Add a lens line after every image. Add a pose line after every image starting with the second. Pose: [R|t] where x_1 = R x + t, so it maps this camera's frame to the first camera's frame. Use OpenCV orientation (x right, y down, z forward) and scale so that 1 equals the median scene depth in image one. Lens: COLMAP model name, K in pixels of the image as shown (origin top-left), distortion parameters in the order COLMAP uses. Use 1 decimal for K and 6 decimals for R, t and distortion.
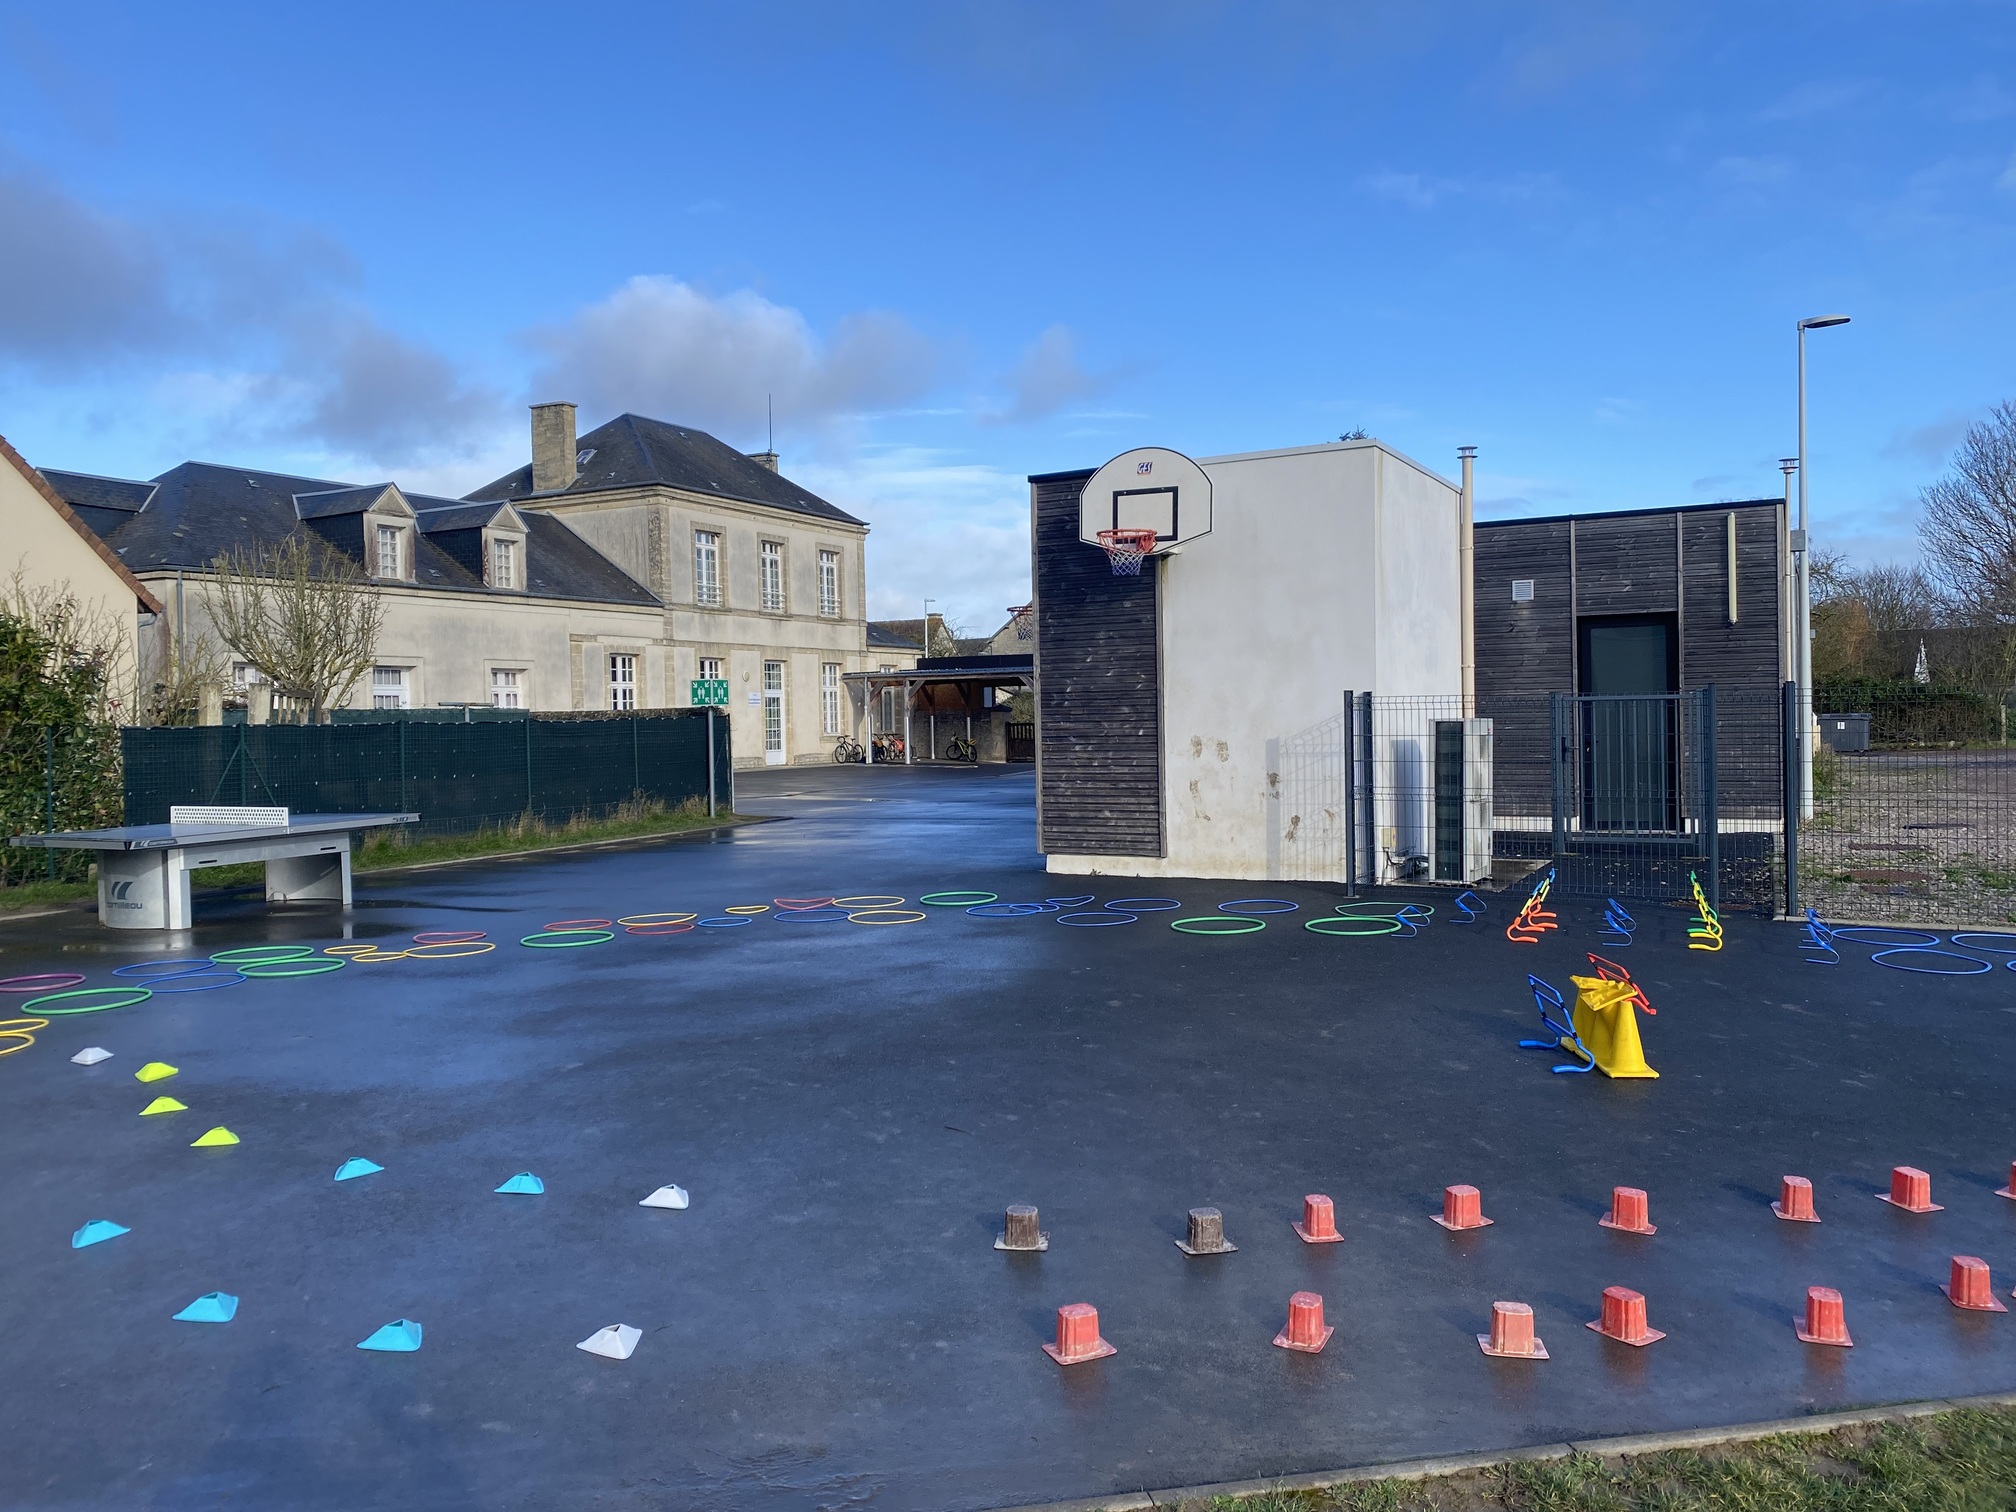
lens RADIAL K [[1551.2, 0, 995.9], [0, 1551.2, 748.8], [0, 0, 1]] dist [0.010127, -0.004155]
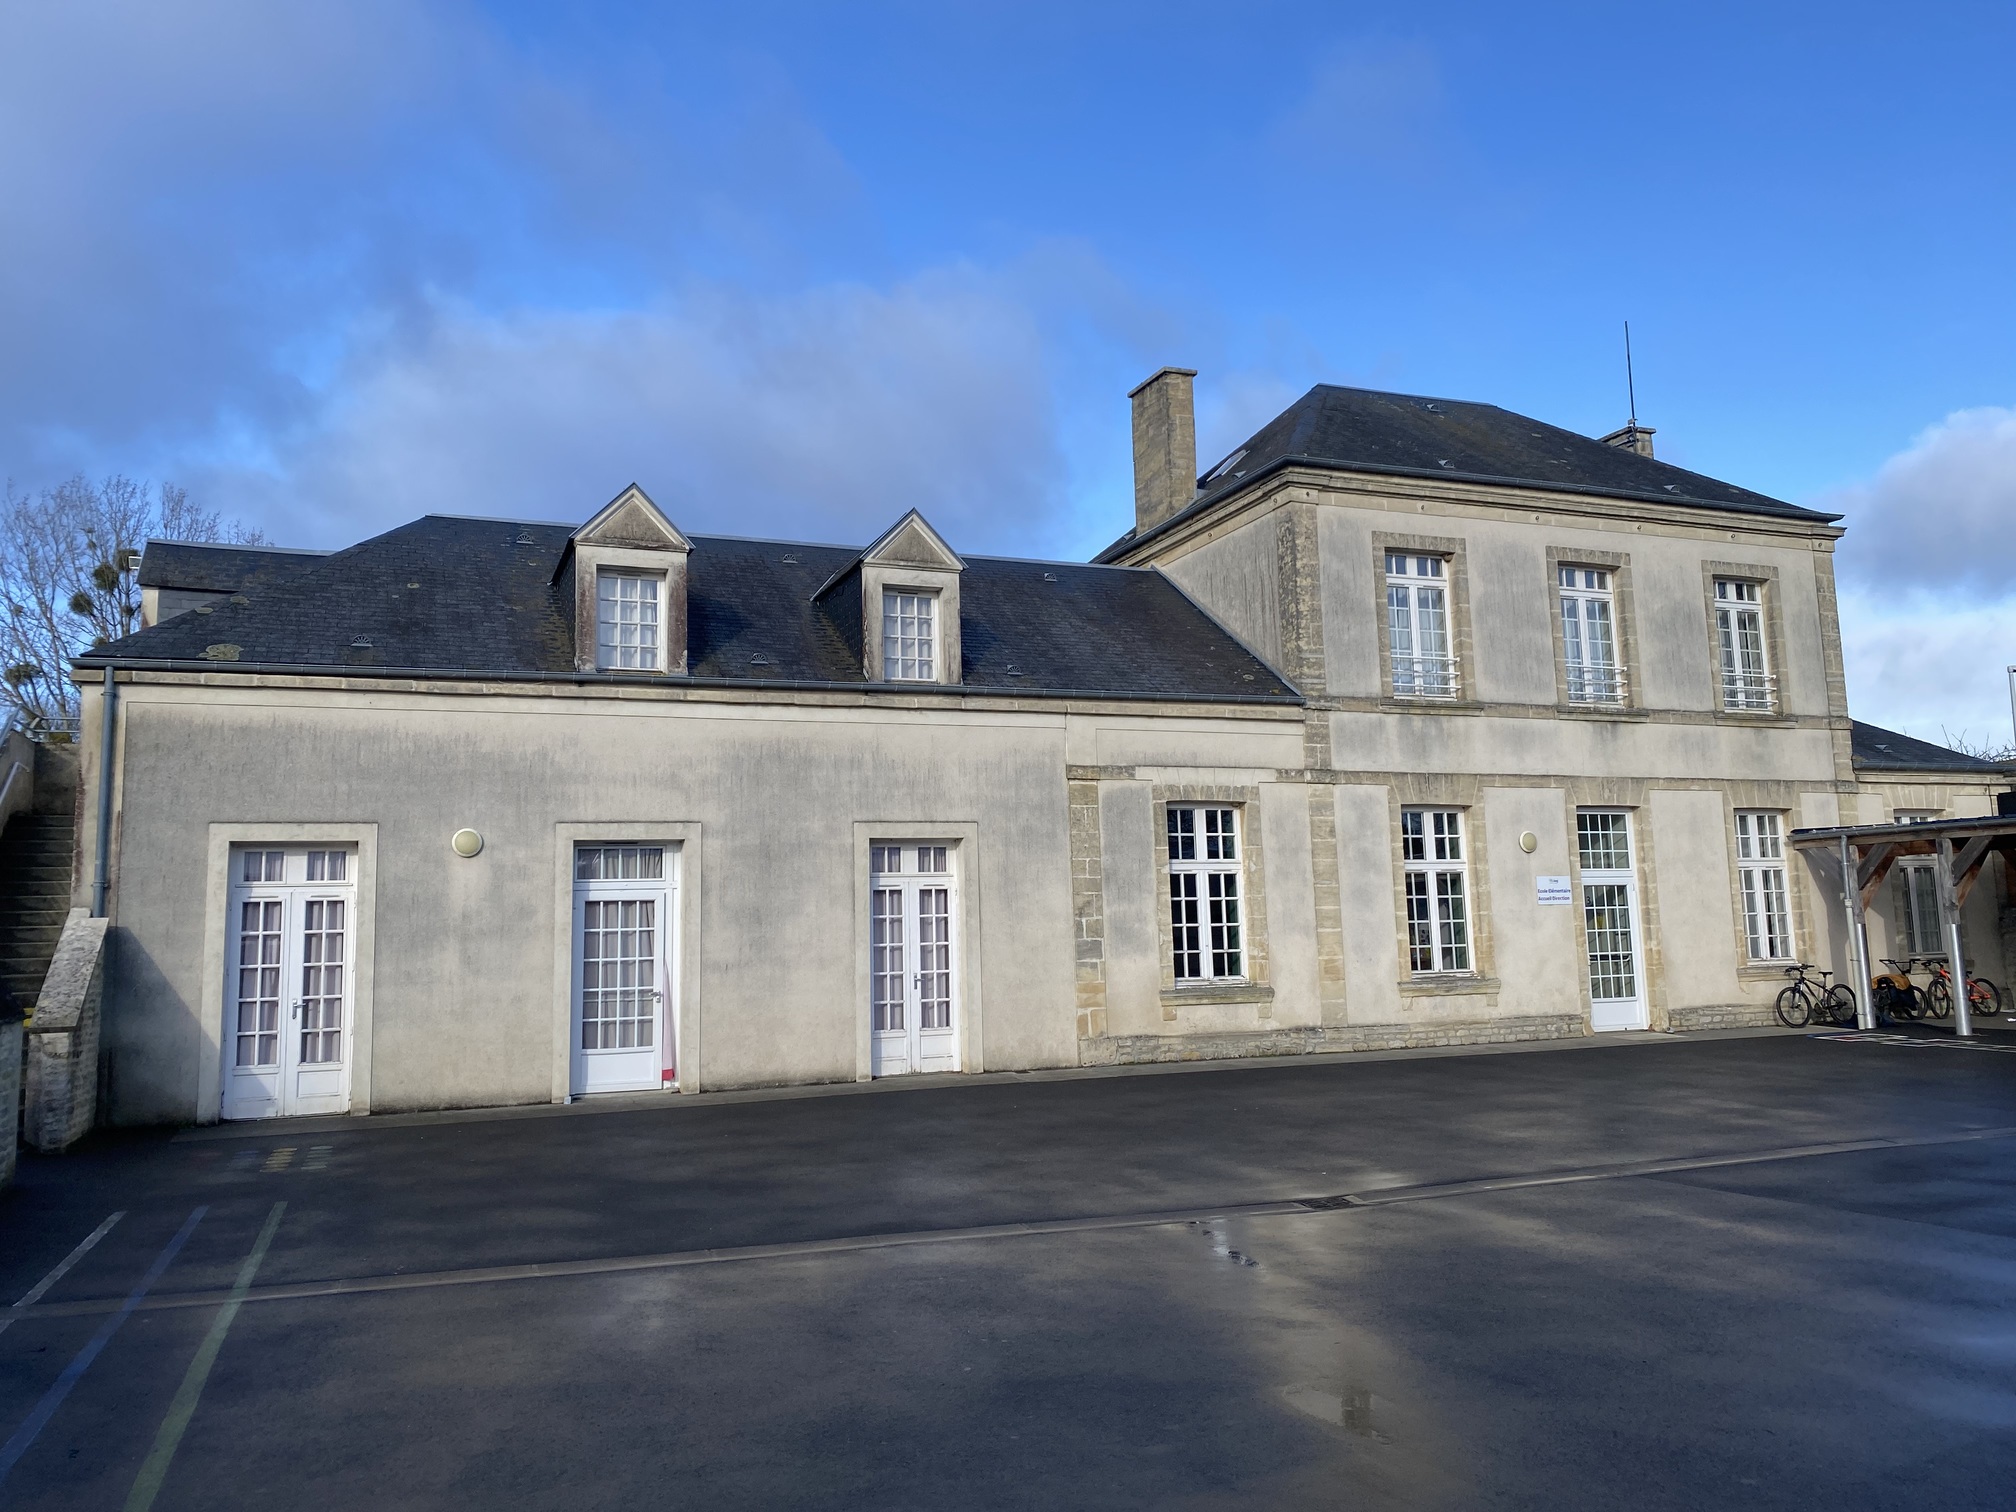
lens RADIAL K [[1551.2, 0, 995.9], [0, 1551.2, 748.8], [0, 0, 1]] dist [0.010127, -0.004155]
pose [[0.765191, -0.086160, -0.638012, 0.020751], [0.001278, 0.991206, -0.132324, -0.012388], [0.643802, 0.100438, 0.758572, 0.538915]]
